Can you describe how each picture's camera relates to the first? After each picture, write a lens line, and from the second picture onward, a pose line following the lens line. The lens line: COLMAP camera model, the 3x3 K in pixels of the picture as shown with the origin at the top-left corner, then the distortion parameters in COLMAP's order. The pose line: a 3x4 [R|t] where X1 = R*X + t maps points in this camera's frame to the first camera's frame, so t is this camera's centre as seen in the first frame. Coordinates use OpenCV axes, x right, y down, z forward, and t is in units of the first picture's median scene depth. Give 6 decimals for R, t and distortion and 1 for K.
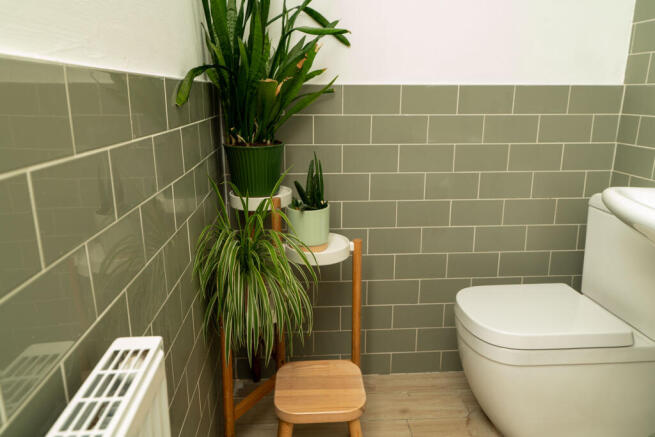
lens RADIAL K [[507.1, 0, 327.5], [0, 507.1, 218.5], [0, 0, 1]] dist [0.018108, 0.004238]
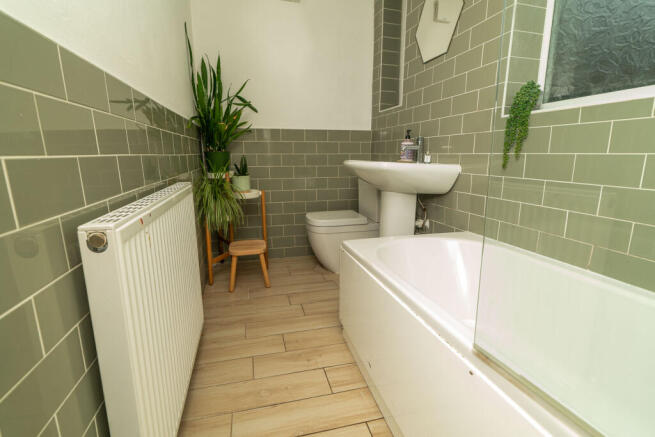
lens RADIAL K [[326.9, 0, 327.5], [0, 326.9, 218.5], [0, 0, 1]] dist [-0.002109, -0.000241]
pose [[0.984207, -0.040278, 0.172376, 0.092540], [0.049417, 0.997573, -0.049057, 0.281380], [-0.169982, 0.056800, 0.983809, -0.608165]]
